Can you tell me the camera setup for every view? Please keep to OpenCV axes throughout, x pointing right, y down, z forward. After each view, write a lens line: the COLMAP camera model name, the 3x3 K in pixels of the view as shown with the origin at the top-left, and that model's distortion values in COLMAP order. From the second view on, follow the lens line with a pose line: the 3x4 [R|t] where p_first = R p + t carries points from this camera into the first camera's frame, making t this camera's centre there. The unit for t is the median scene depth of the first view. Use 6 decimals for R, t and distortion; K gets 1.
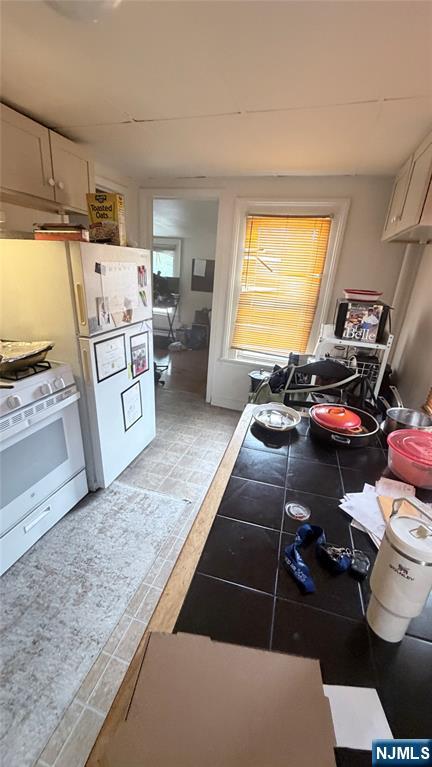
lens RADIAL K [[307.0, 0, 216.2], [0, 307.0, 383.5], [0, 0, 1]] dist [-0.000688, -0.000122]
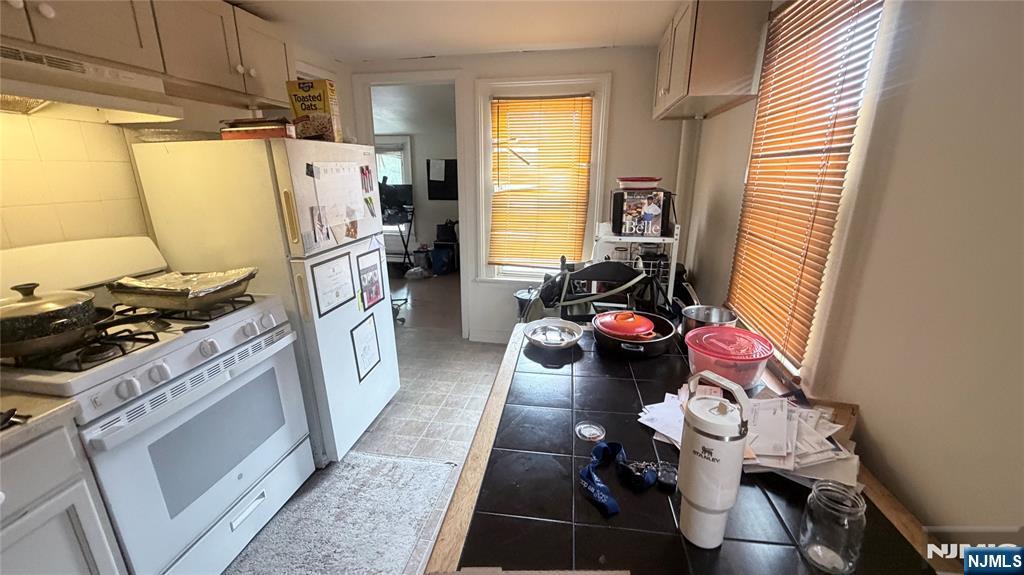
lens RADIAL K [[409.9, 0, 510.2], [0, 409.9, 291.3], [0, 0, 1]] dist [-0.000688, -0.000122]
pose [[0.990162, -0.098963, 0.098920, -0.010308], [0.106257, 0.991772, -0.071402, 0.053542], [-0.091040, 0.081211, 0.992530, -0.054839]]
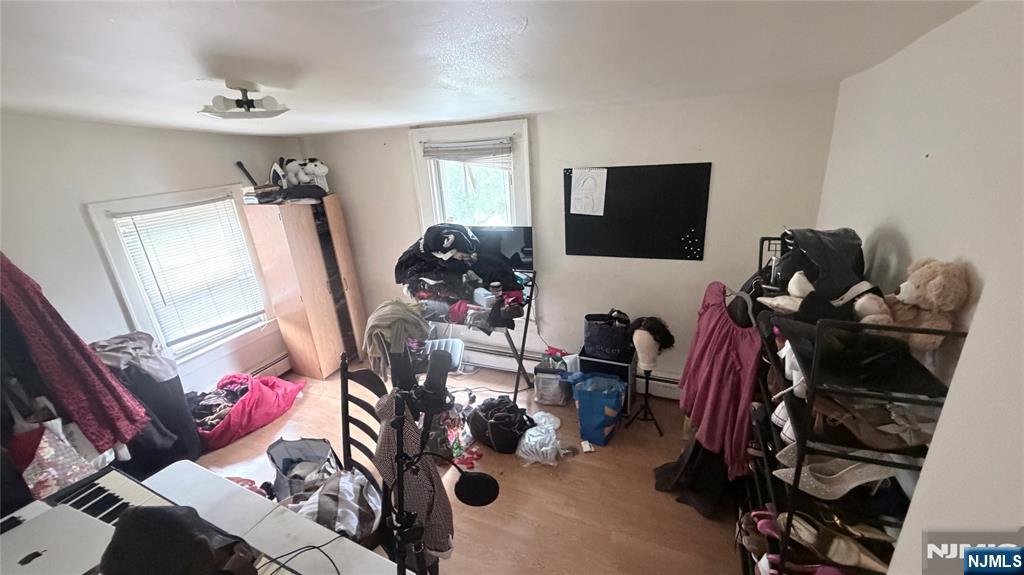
lens RADIAL K [[409.9, 0, 508.9], [0, 409.9, 288.0], [0, 0, 1]] dist [-0.000688, -0.000122]
pose [[0.980381, -0.092666, -0.173970, -0.183740], [0.089532, 0.995650, -0.025790, -0.693657], [0.175603, 0.009708, 0.984413, 1.395649]]
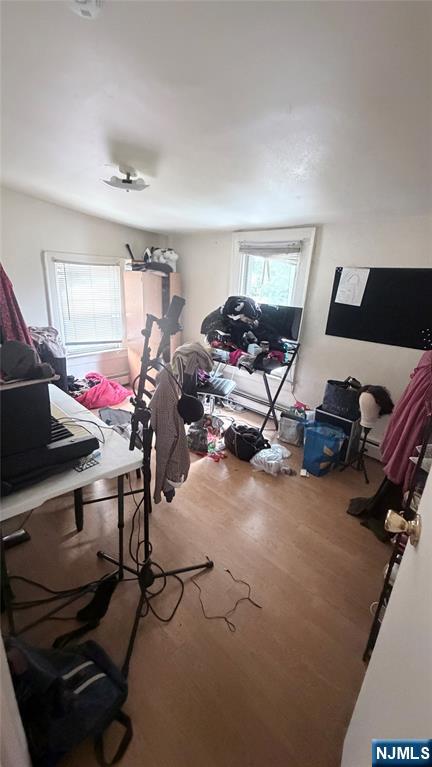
lens RADIAL K [[307.0, 0, 214.2], [0, 307.0, 380.6], [0, 0, 1]] dist [-0.000688, -0.000122]
pose [[0.891725, 0.114967, -0.437732, -0.053877], [-0.144700, 0.988854, -0.035060, -0.515937], [0.428823, 0.094603, 0.898422, 1.379722]]
